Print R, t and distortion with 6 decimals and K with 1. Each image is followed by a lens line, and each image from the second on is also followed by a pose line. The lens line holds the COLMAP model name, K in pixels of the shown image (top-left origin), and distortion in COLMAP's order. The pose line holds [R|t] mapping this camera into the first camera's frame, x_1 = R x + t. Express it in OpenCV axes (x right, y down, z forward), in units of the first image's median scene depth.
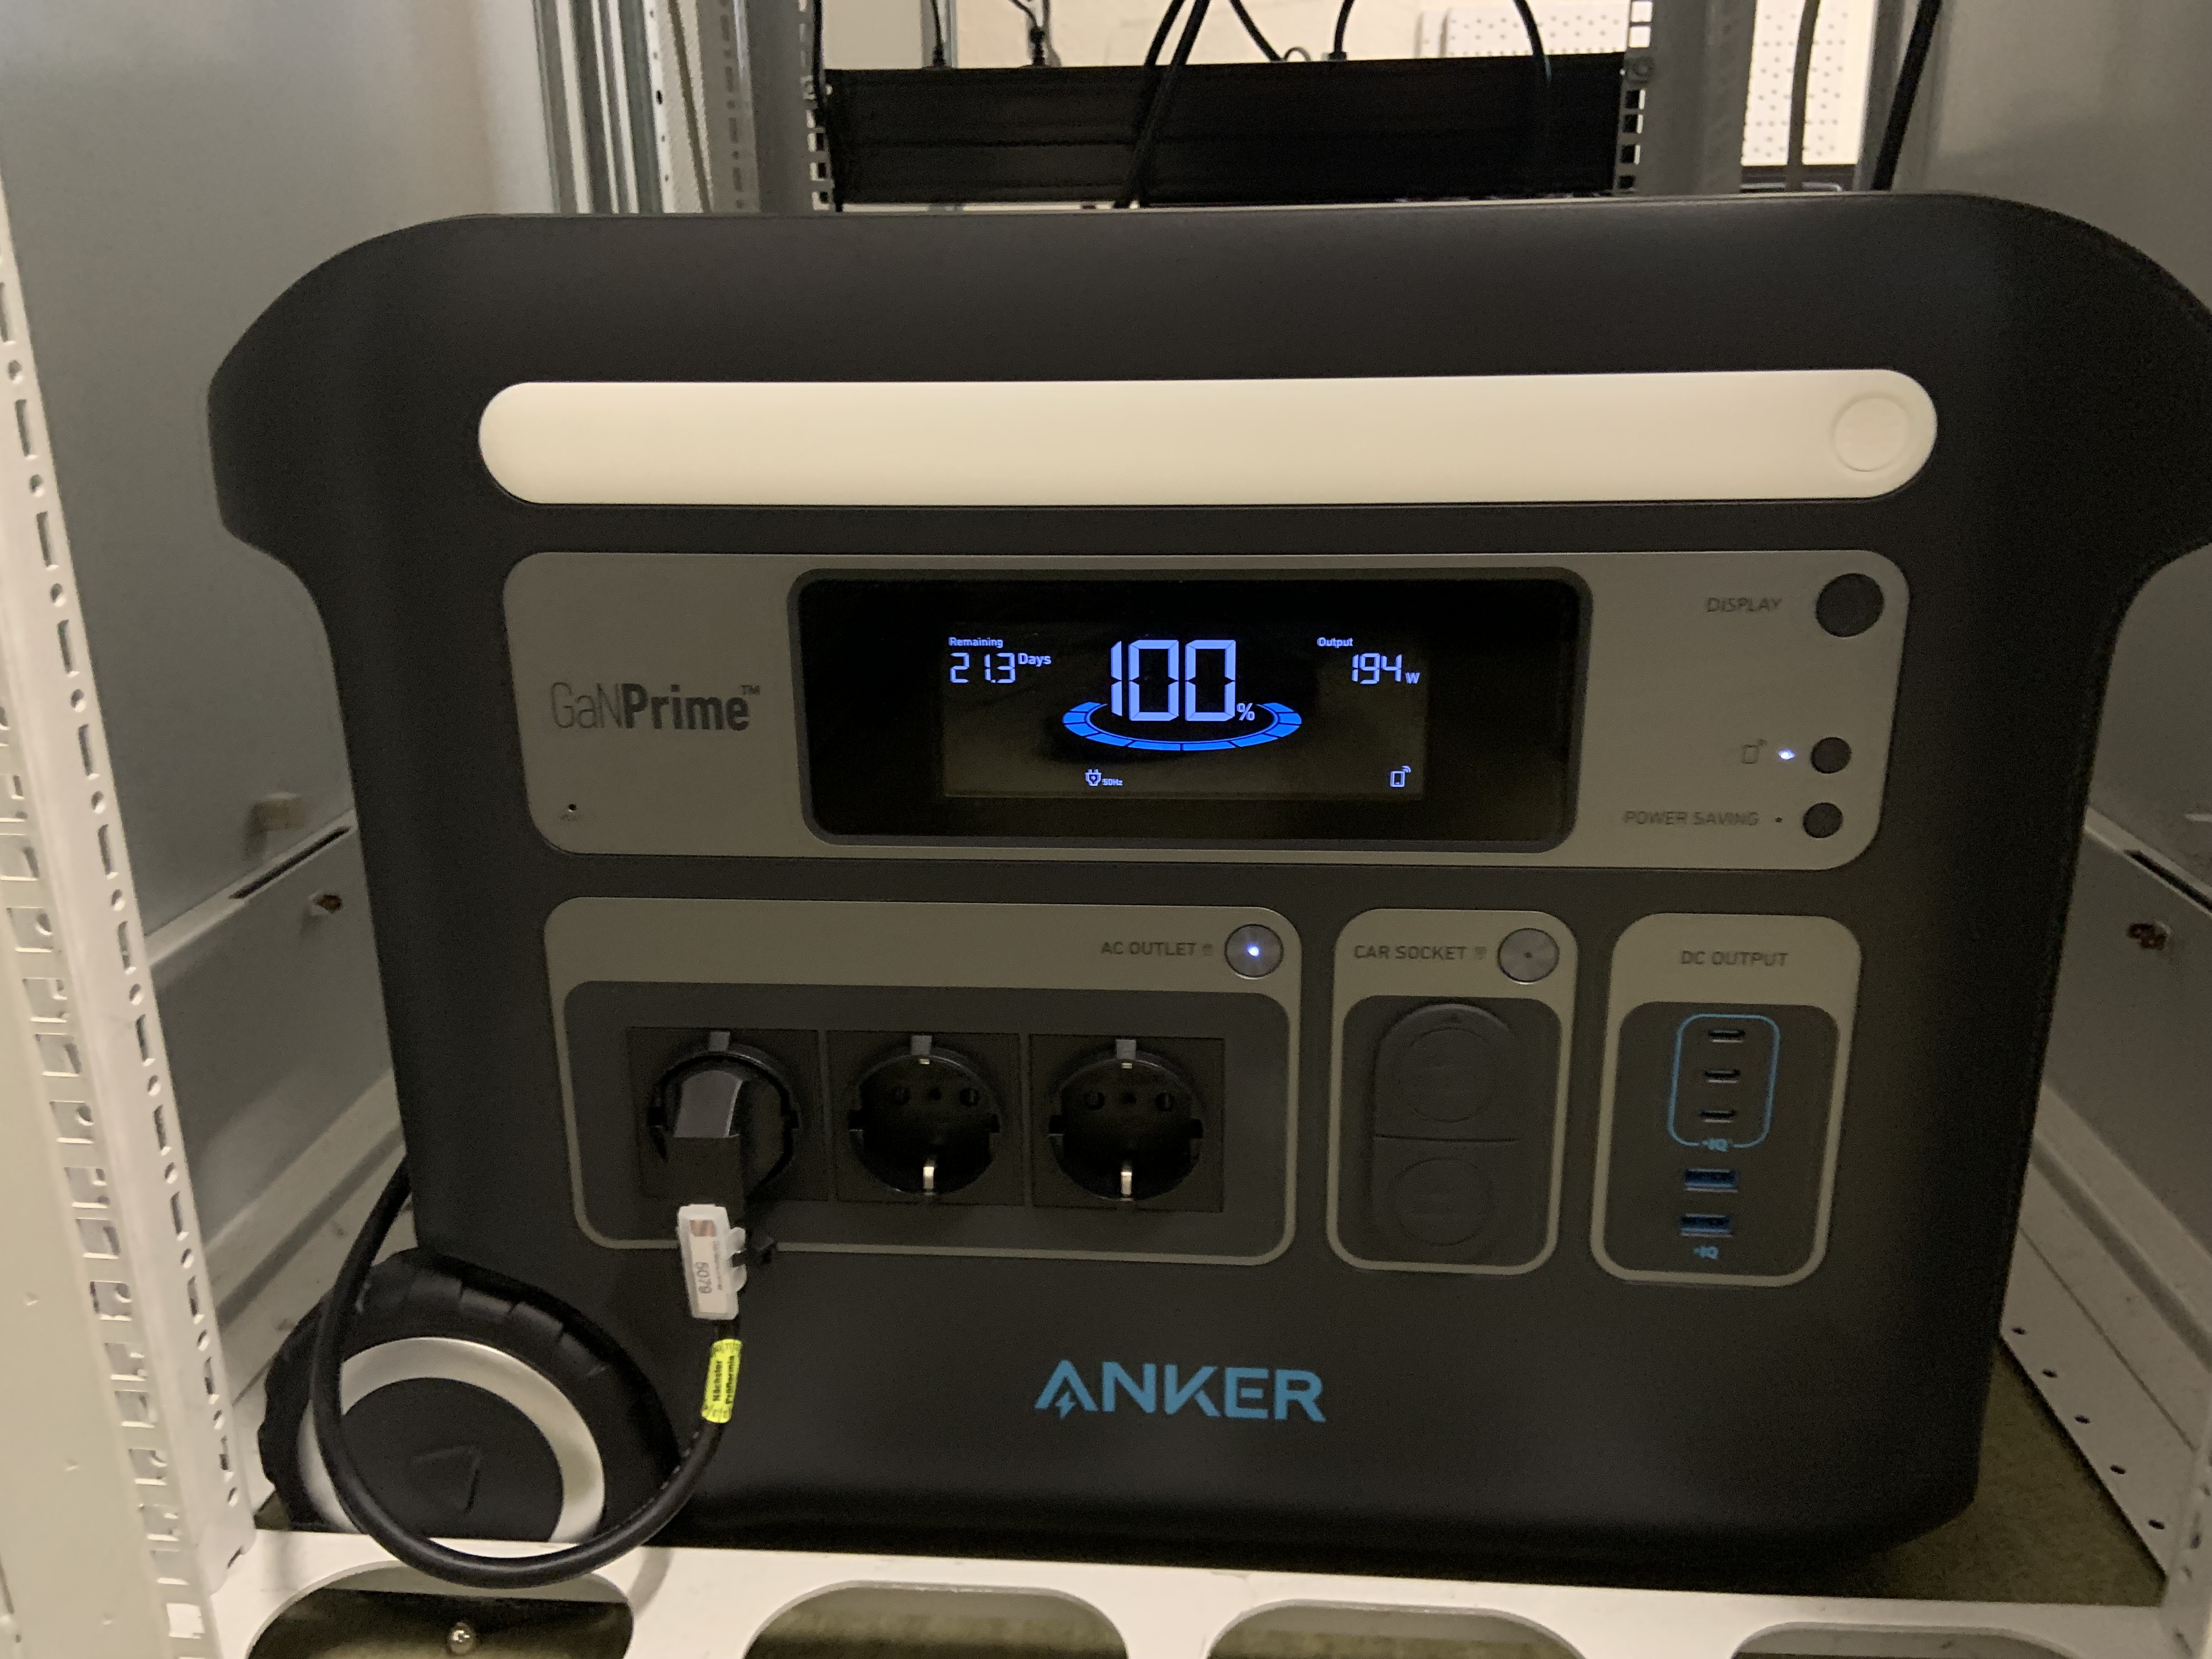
lens RADIAL K [[1679.1, 0, 1013.2], [0, 1679.1, 829.3], [0, 0, 1]] dist [0.148157, -0.203033]
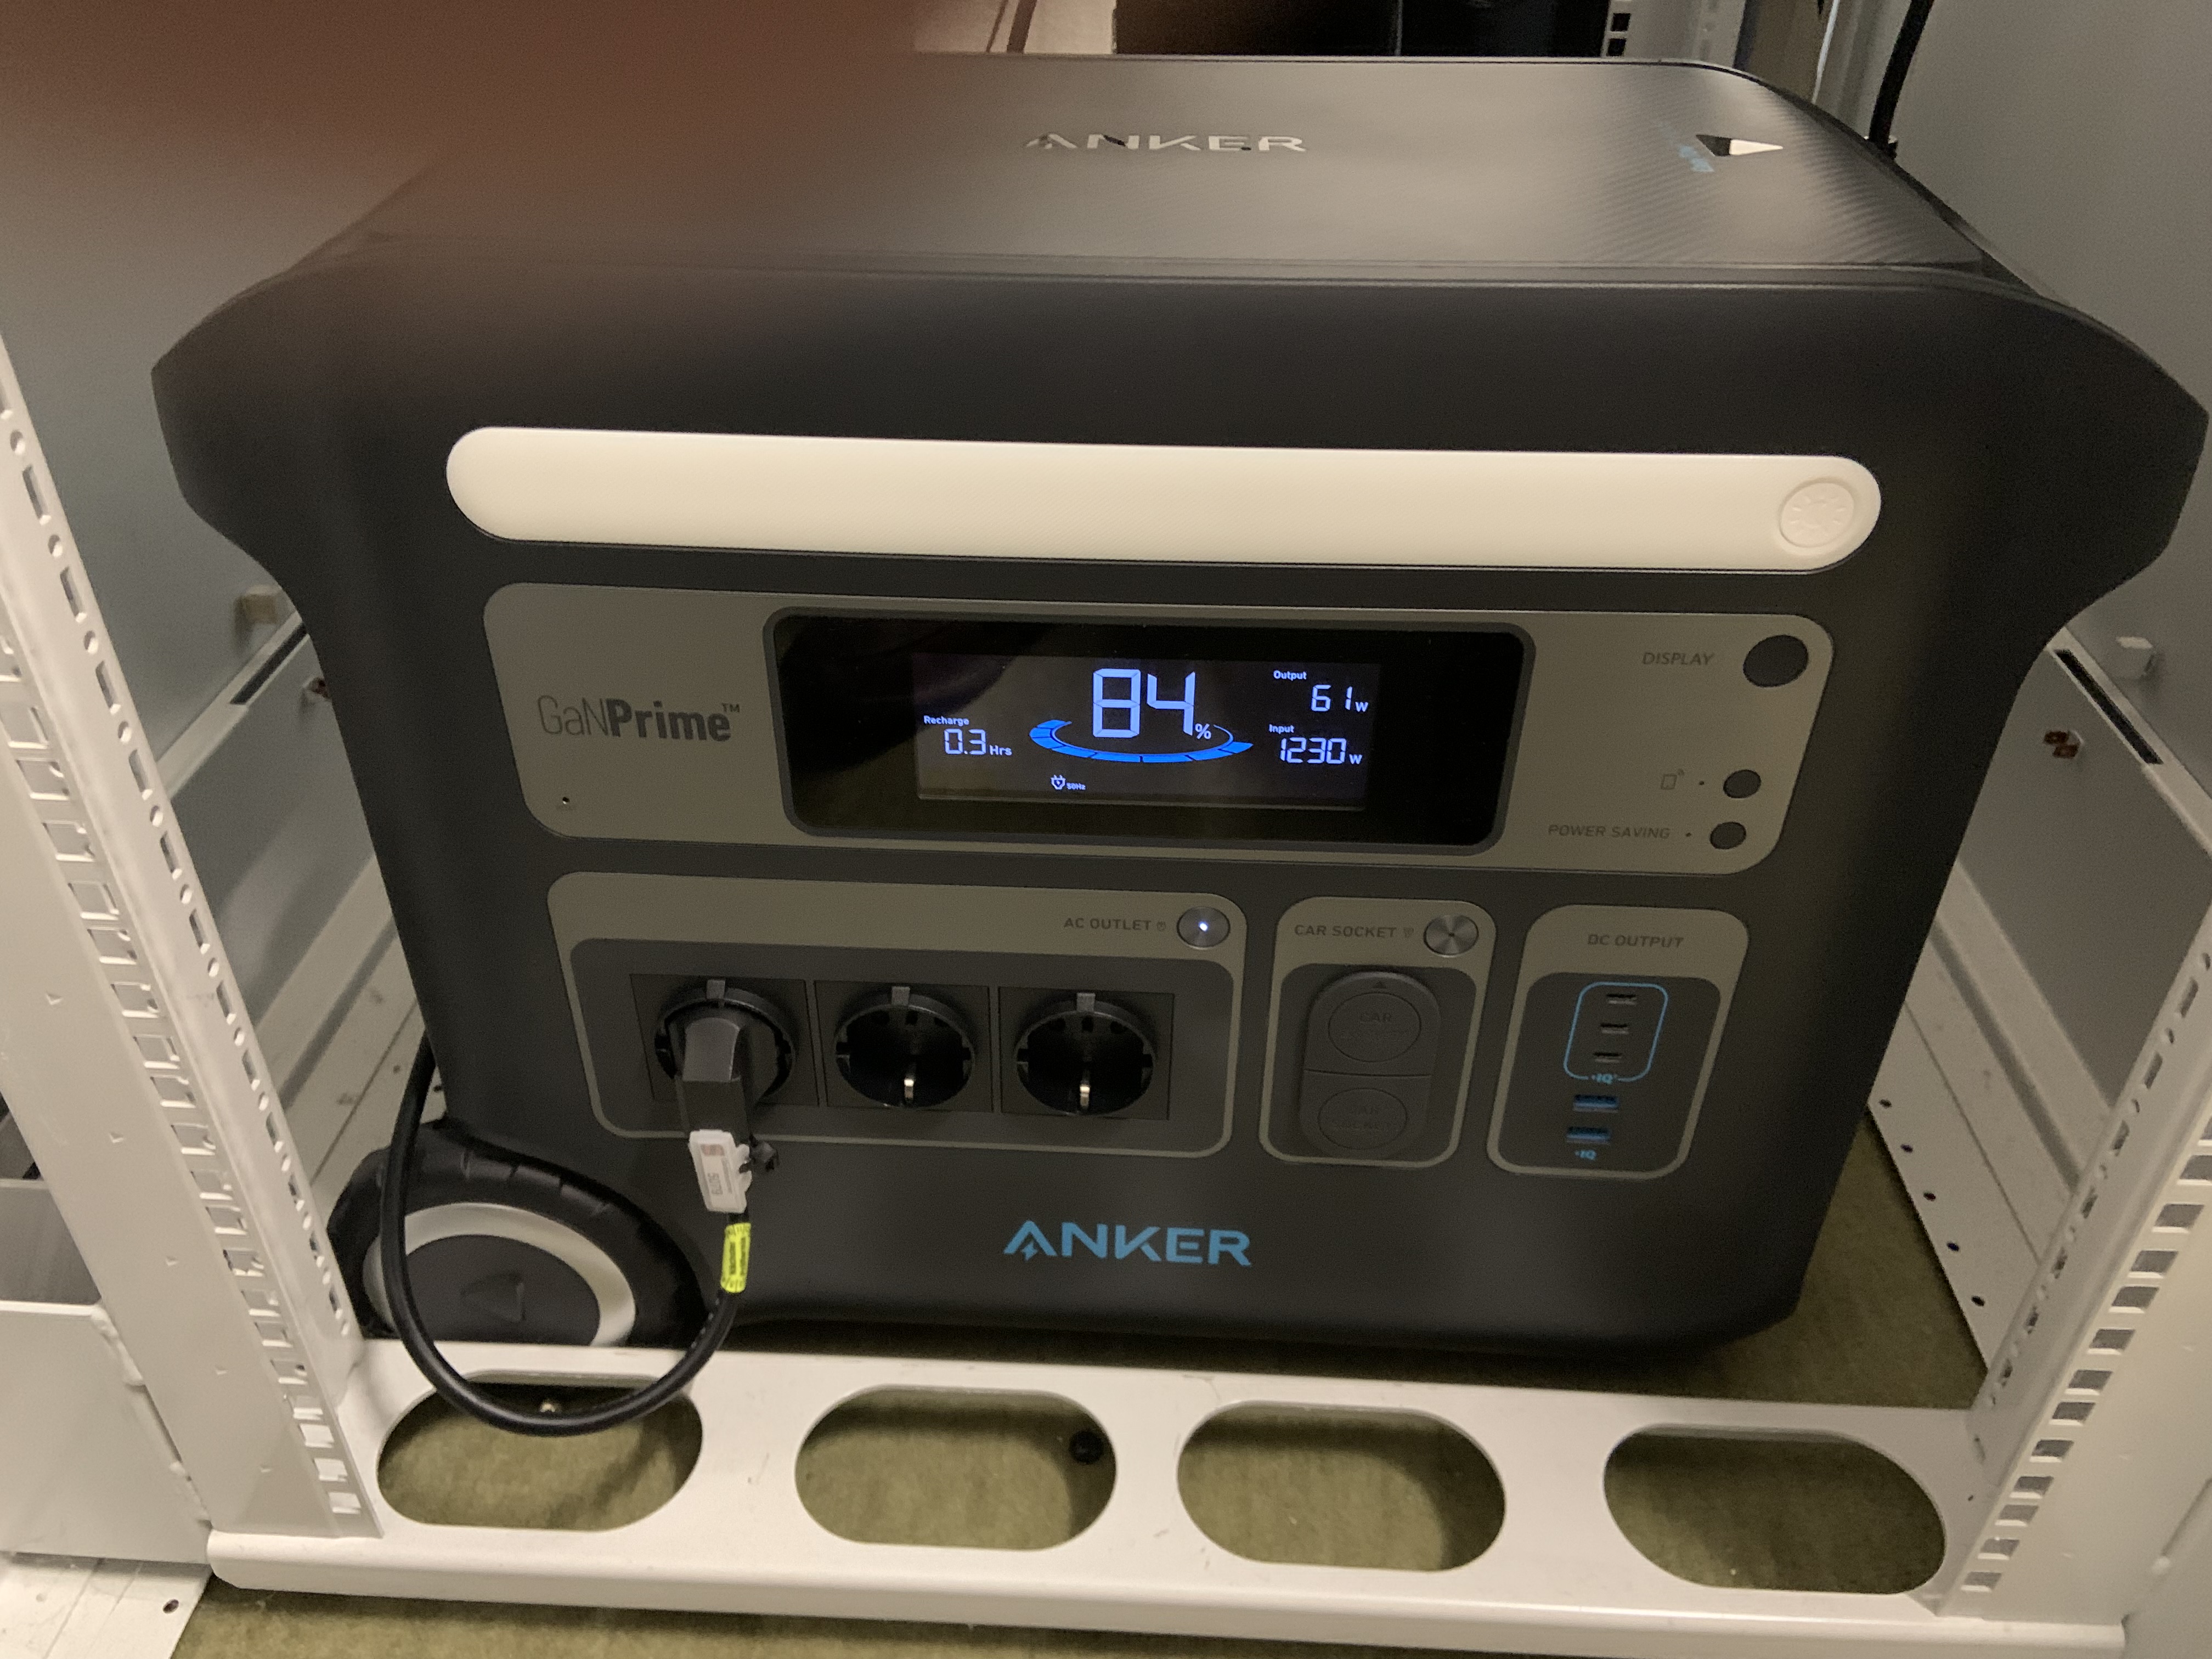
lens RADIAL K [[1718.6, 0, 1027.8], [0, 1718.6, 827.6], [0, 0, 1]] dist [0.081460, -0.001630]
pose [[0.999932, 0.004068, 0.010918, 0.016216], [-0.007260, 0.950470, 0.310730, -0.327286], [-0.009113, -0.310789, 0.950435, -0.036172]]
